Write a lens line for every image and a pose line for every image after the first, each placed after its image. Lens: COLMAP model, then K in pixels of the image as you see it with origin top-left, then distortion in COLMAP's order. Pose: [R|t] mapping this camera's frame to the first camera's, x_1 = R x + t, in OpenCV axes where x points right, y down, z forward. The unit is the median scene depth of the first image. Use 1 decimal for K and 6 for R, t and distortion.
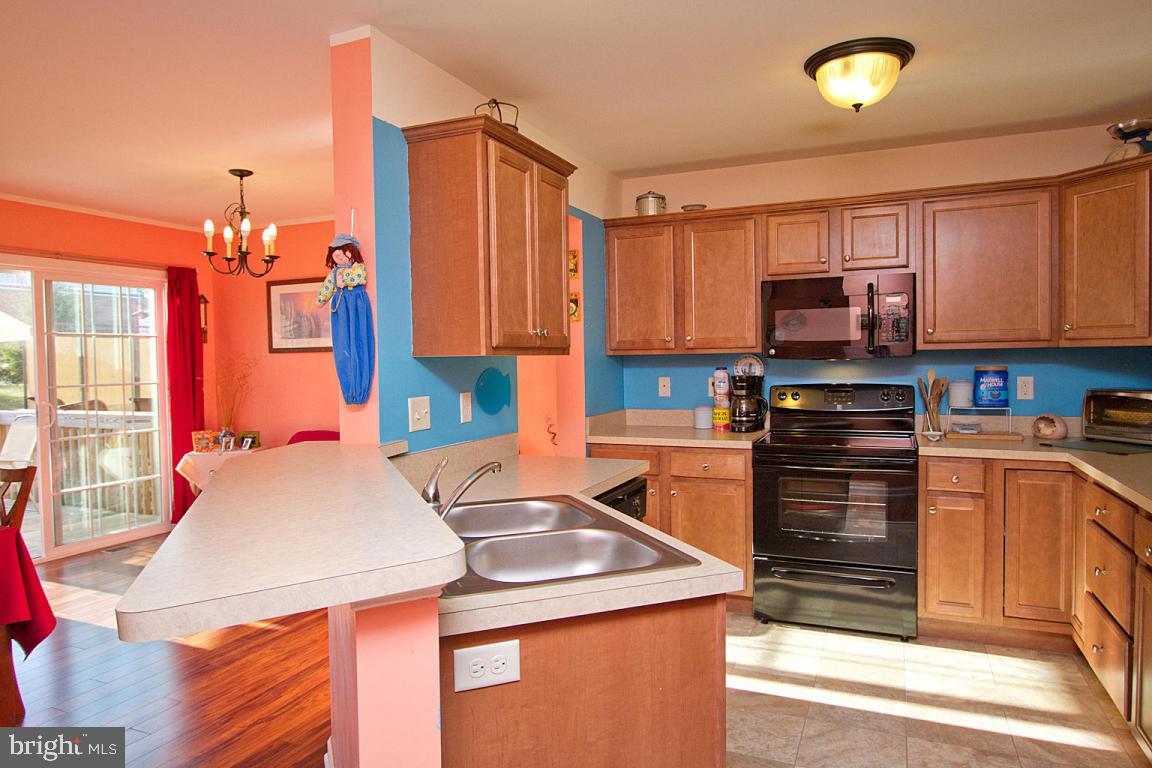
lens RADIAL K [[726.0, 0, 590.9], [0, 726.0, 381.4], [0, 0, 1]] dist [-0.018682, 0.012861]
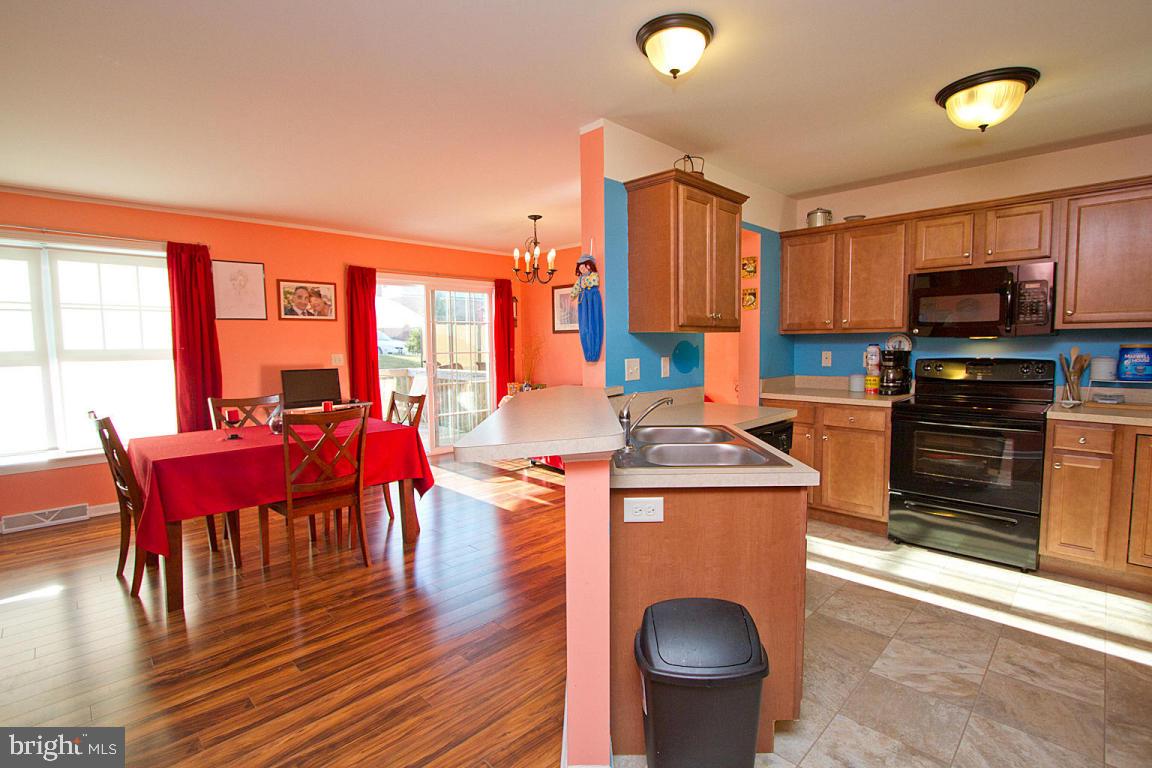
lens RADIAL K [[542.6, 0, 583.4], [0, 542.6, 383.1], [0, 0, 1]] dist [-0.016911, 0.000907]
pose [[0.929814, 0.033157, -0.366534, 0.068750], [-0.016521, 0.998690, 0.048431, 0.014542], [0.367659, -0.038977, 0.929143, -0.082452]]
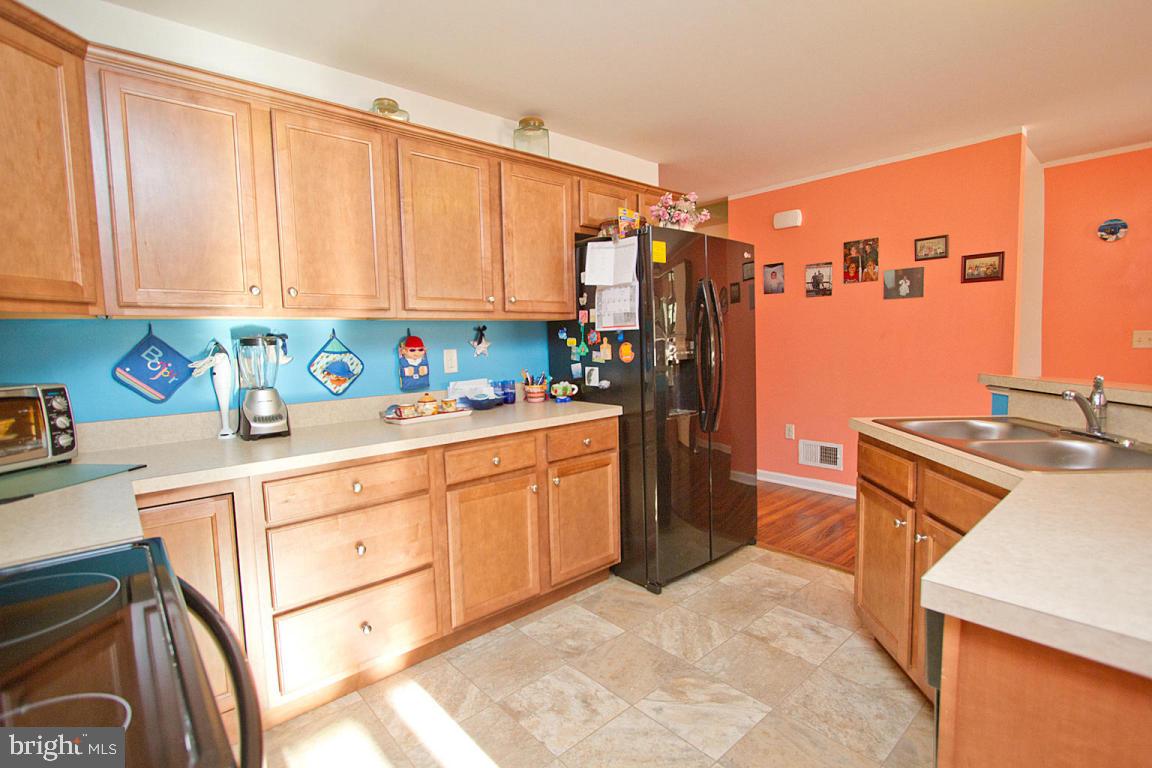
lens RADIAL K [[542.6, 0, 573.5], [0, 542.6, 386.9], [0, 0, 1]] dist [-0.016911, 0.000907]
pose [[-0.901663, -0.004435, 0.432417, 0.108670], [0.050473, 0.992034, 0.115421, -0.014757], [-0.429484, 0.125896, -0.894256, 1.133593]]
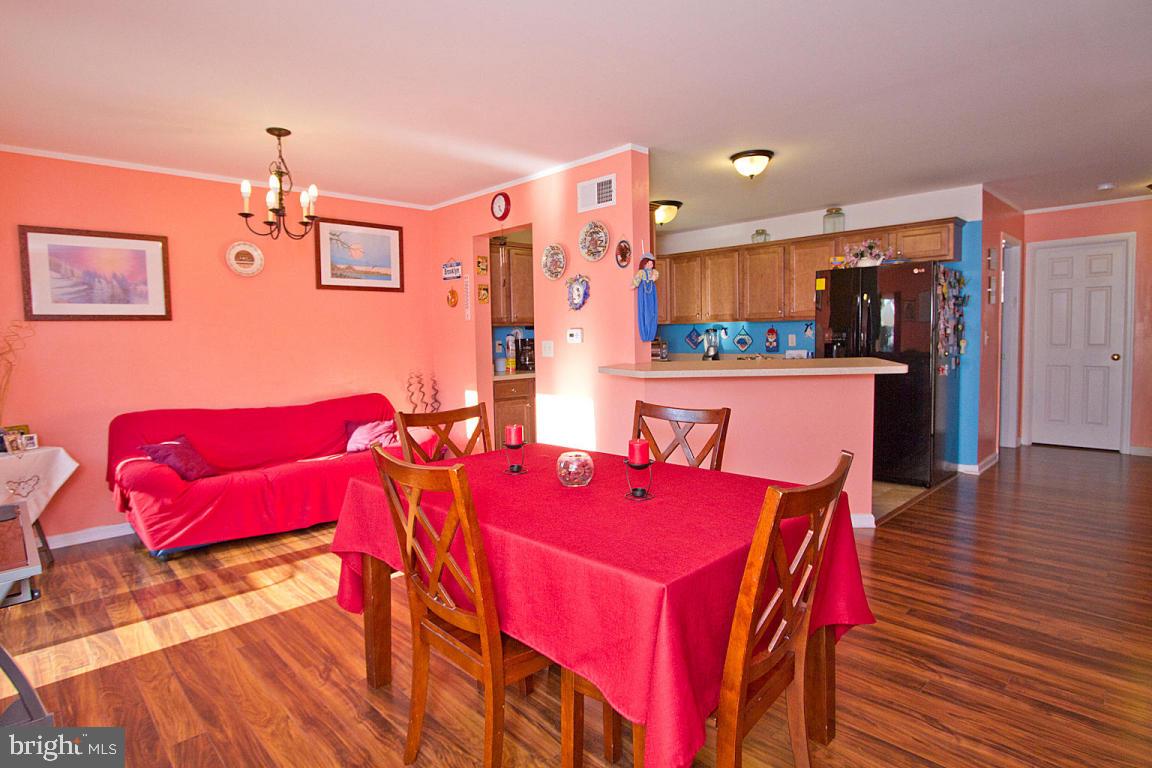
lens RADIAL K [[598.8, 0, 570.9], [0, 598.8, 374.0], [0, 0, 1]] dist [-0.023374, 0.000726]
pose [[0.384136, -0.052790, 0.921766, -1.323560], [0.047689, 0.998166, 0.037291, 0.034388], [-0.922044, 0.029634, 0.385949, 0.406637]]
